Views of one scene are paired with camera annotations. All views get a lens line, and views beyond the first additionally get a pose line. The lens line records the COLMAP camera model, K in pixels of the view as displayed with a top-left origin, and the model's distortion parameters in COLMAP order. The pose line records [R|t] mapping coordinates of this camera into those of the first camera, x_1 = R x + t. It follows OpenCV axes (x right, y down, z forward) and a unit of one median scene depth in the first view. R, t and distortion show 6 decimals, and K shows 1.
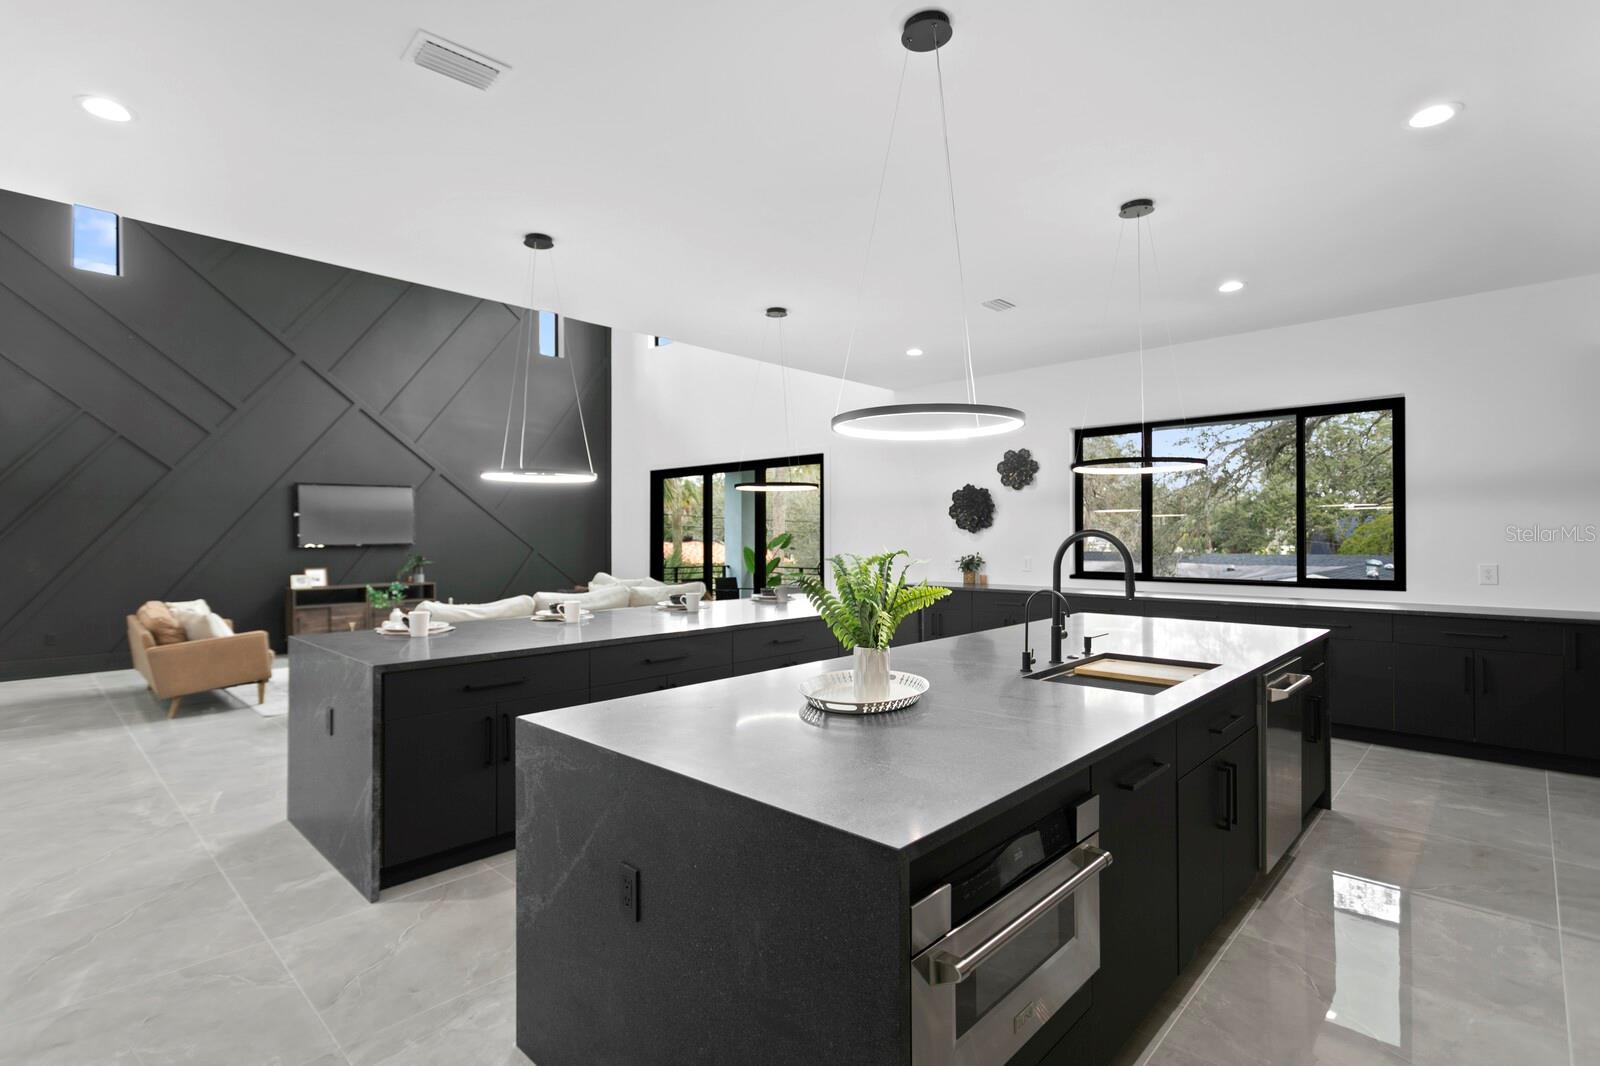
lens RADIAL K [[764.7, 0, 794.3], [0, 764.7, 536.9], [0, 0, 1]] dist [-0.001625, 0.000342]
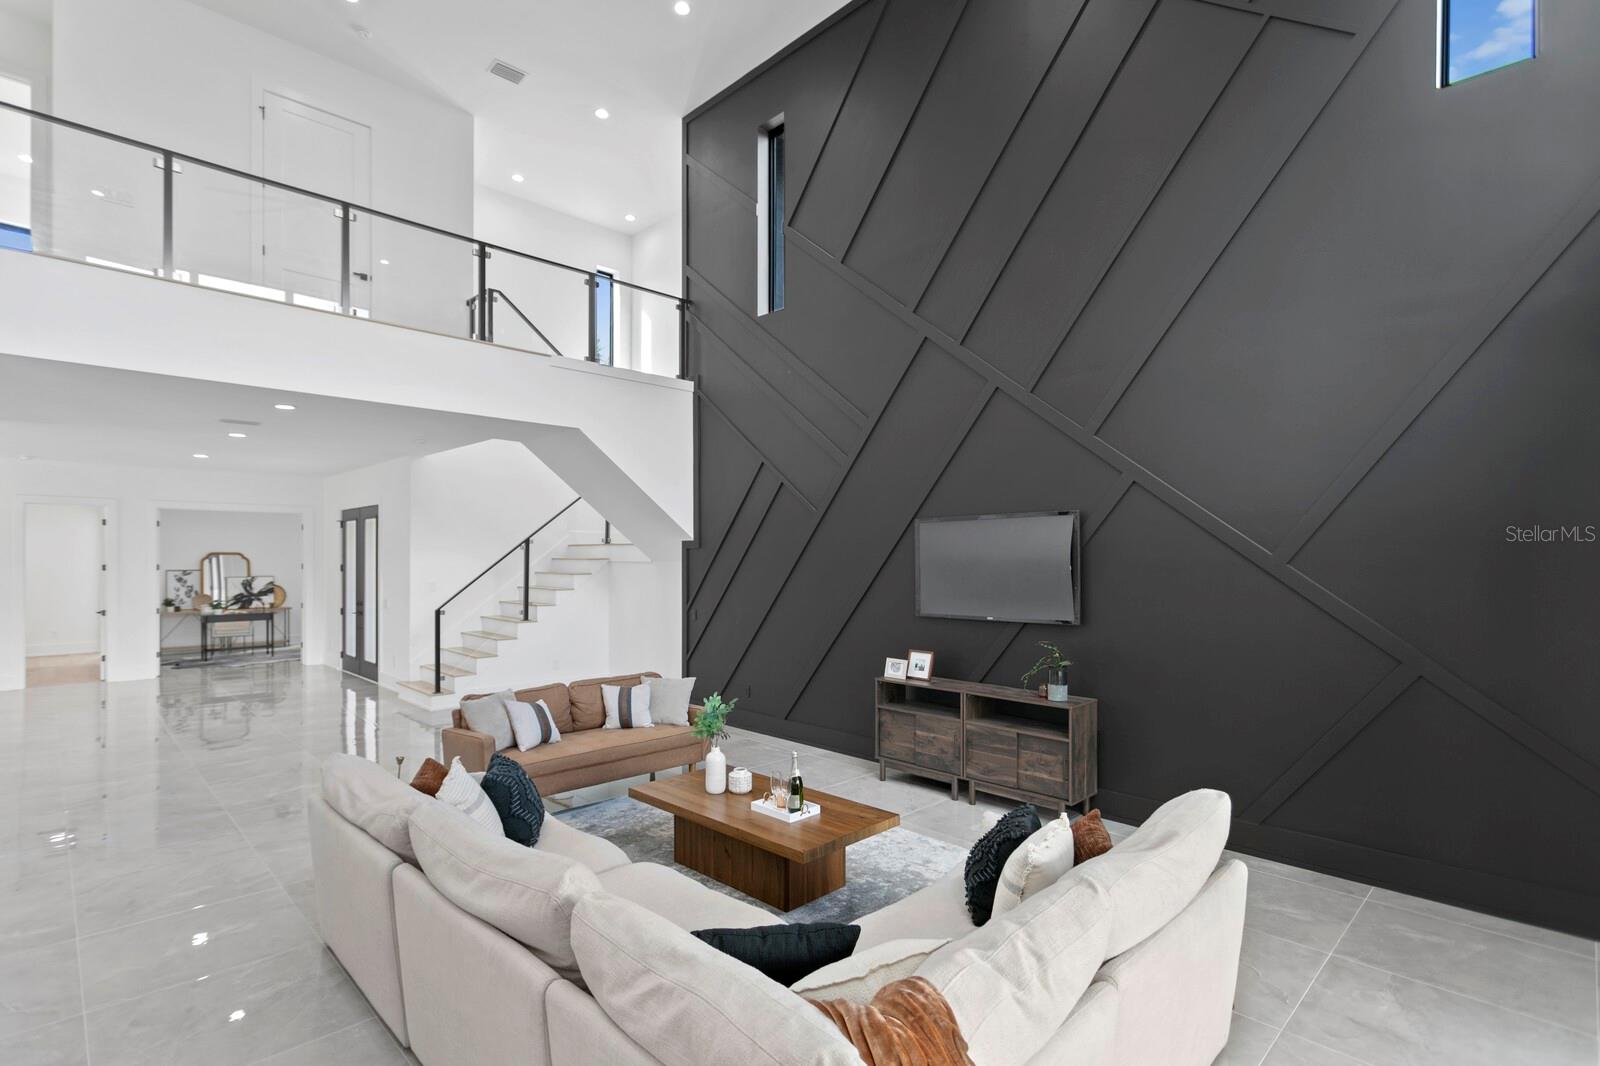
lens RADIAL K [[764.7, 0, 794.3], [0, 764.7, 536.9], [0, 0, 1]] dist [-0.001625, 0.000342]
pose [[-0.024667, -0.021482, -0.999465, 0.040957], [-0.001306, 0.999769, -0.021456, -0.044538], [0.999695, 0.000776, -0.024689, 0.935476]]
